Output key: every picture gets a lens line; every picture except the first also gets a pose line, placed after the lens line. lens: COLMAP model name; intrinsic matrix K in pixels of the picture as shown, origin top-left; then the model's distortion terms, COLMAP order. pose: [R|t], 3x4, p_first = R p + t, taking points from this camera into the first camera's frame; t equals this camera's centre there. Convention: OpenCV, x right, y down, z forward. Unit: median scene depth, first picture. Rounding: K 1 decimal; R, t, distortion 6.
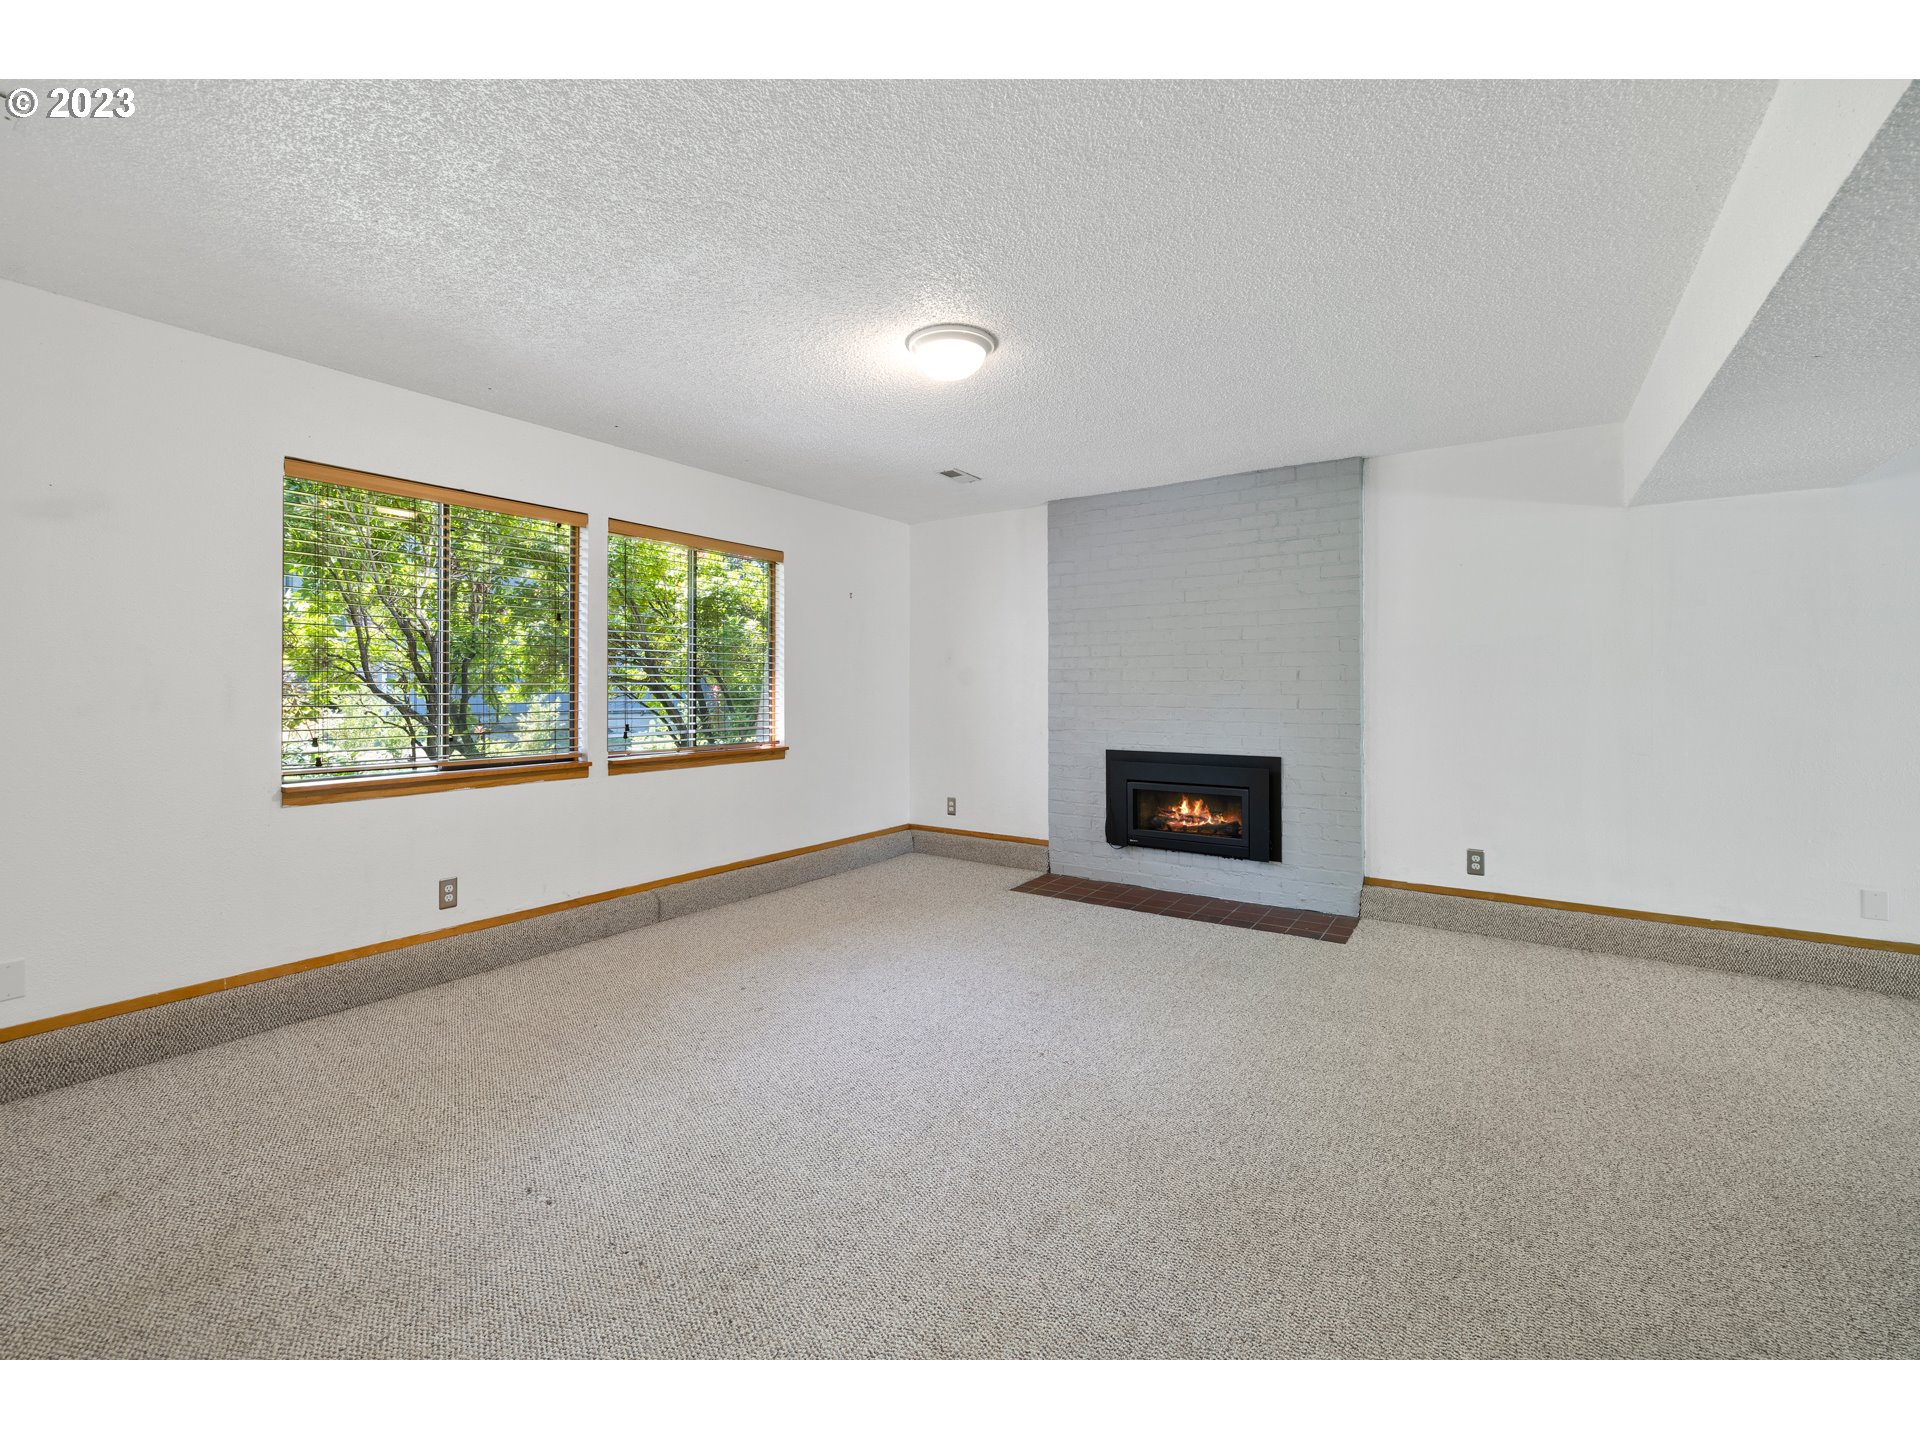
lens RADIAL K [[816.0, 0, 939.7], [0, 816.0, 706.6], [0, 0, 1]] dist [0.000412, -0.000051]
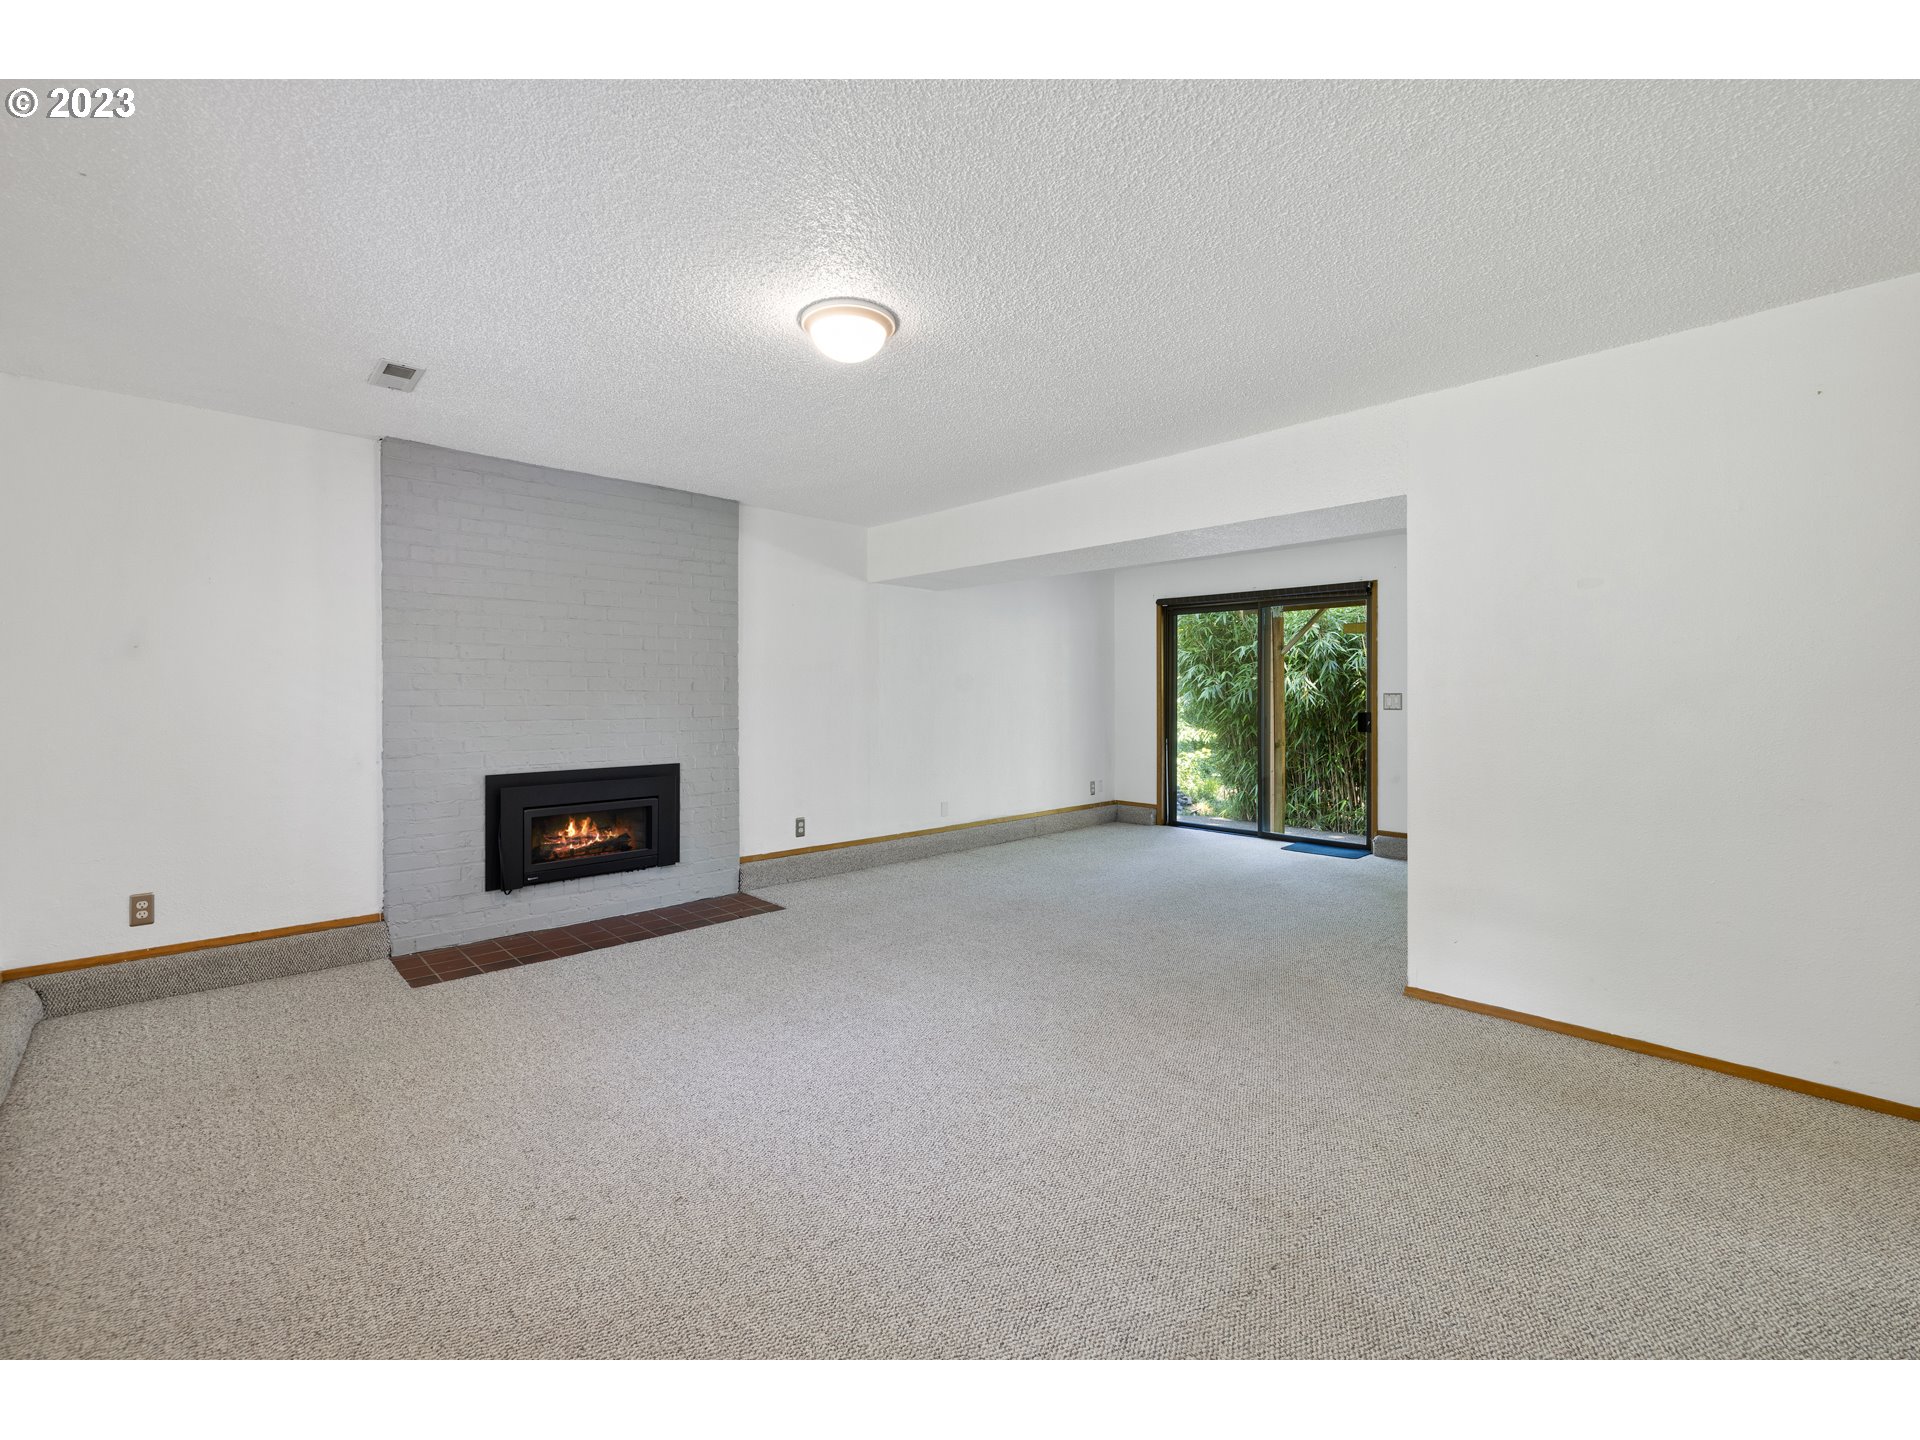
lens RADIAL K [[816.0, 0, 947.2], [0, 816.0, 710.8], [0, 0, 1]] dist [0.000412, -0.000051]
pose [[0.196443, -0.021351, 0.980283, -0.518014], [0.018626, 0.999664, 0.018040, -0.017467], [-0.980338, 0.014714, 0.196775, 0.418342]]
